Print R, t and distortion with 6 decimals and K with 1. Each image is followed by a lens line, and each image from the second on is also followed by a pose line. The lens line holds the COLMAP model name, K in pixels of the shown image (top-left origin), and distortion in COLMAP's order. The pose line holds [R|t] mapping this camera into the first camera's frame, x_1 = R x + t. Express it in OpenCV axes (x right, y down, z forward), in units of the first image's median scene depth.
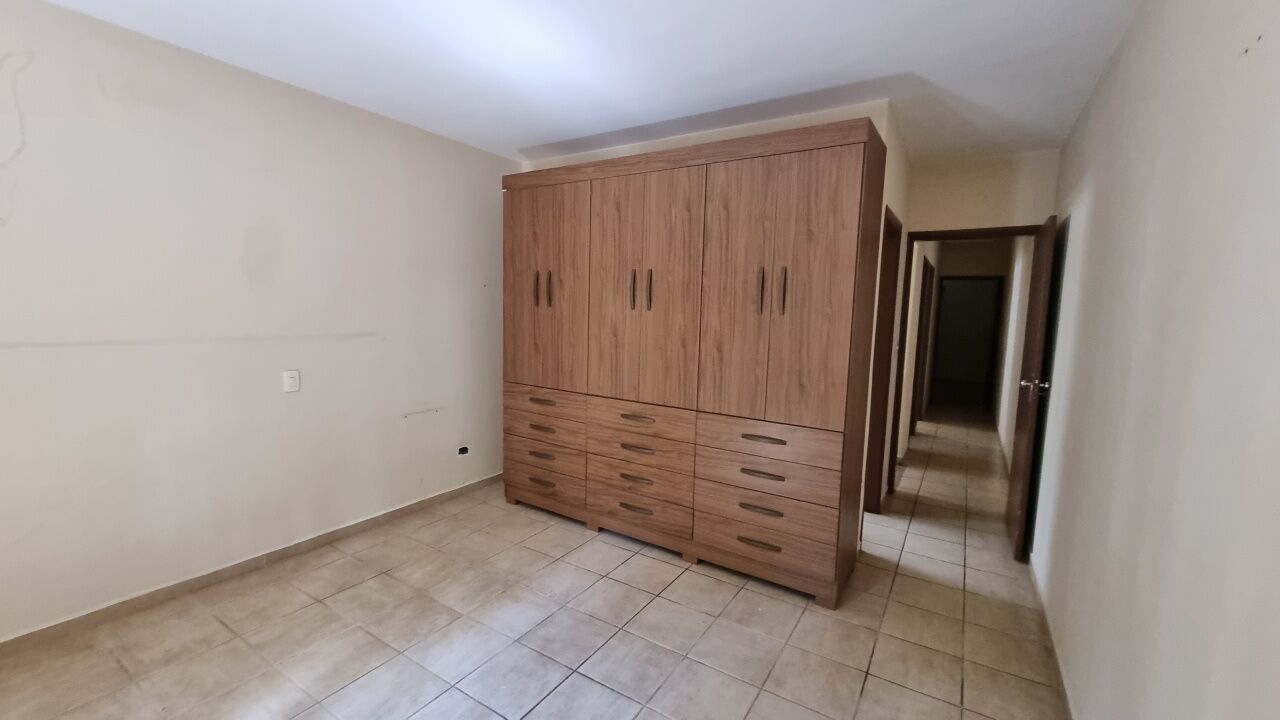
lens RADIAL K [[525.8, 0, 636.4], [0, 525.8, 360.1], [0, 0, 1]] dist [-0.000246, -0.001053]
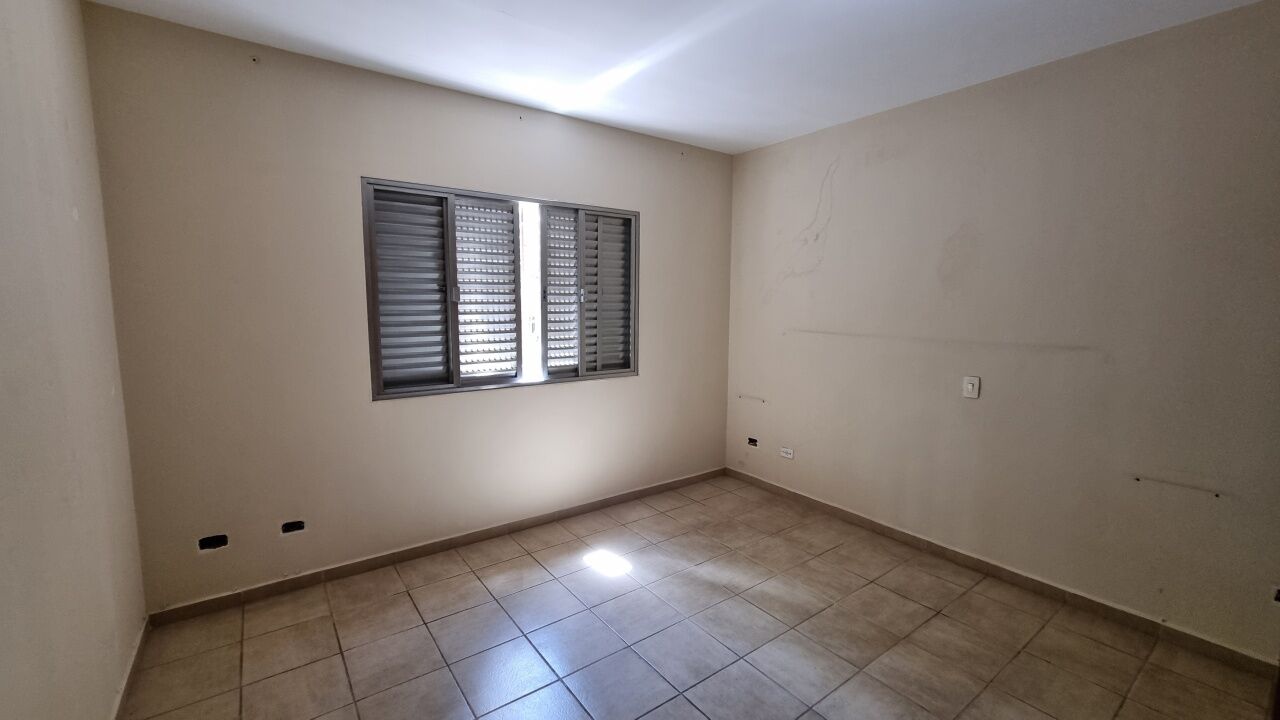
lens RADIAL K [[525.8, 0, 638.2], [0, 525.8, 359.5], [0, 0, 1]] dist [-0.000246, -0.001053]
pose [[-0.368360, 0.073741, -0.926754, 0.520563], [-0.113741, 0.985786, 0.123648, -0.067672], [0.922699, 0.150957, -0.354737, 0.841685]]
